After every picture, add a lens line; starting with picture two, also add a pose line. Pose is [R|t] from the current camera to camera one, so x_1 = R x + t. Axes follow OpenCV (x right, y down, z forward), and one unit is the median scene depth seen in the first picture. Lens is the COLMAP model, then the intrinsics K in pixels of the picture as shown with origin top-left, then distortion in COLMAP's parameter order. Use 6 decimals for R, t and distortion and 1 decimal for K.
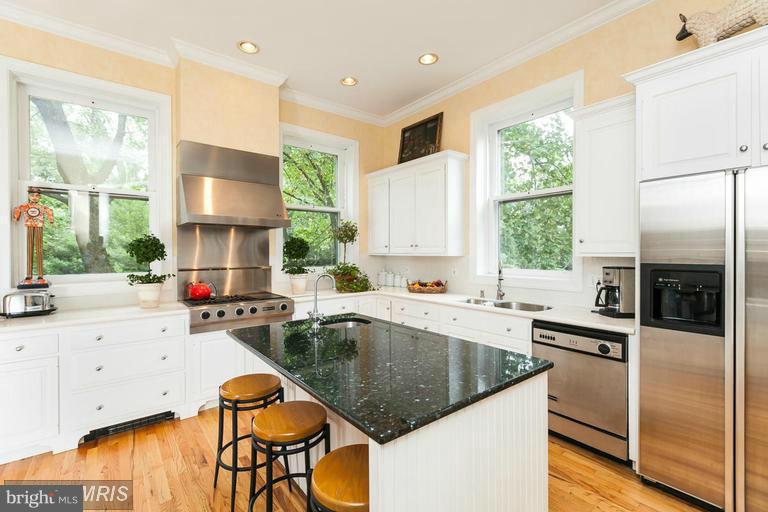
lens RADIAL K [[346.6, 0, 384.0], [0, 346.6, 251.4], [0, 0, 1]] dist [0.012464, -0.000072]
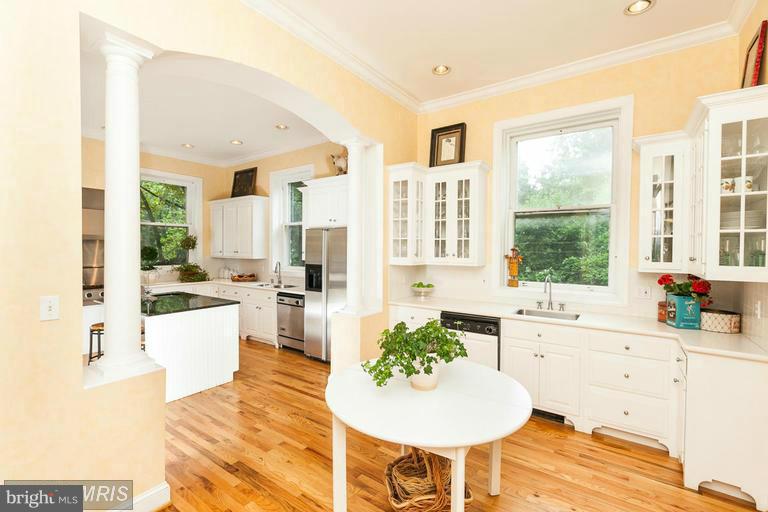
lens RADIAL K [[346.6, 0, 386.8], [0, 346.6, 256.7], [0, 0, 1]] dist [0.012464, -0.000072]
pose [[0.961570, 0.004047, 0.274529, 0.306835], [-0.010838, 0.999672, 0.023225, -0.038541], [-0.274345, -0.025308, 0.961298, -0.692746]]
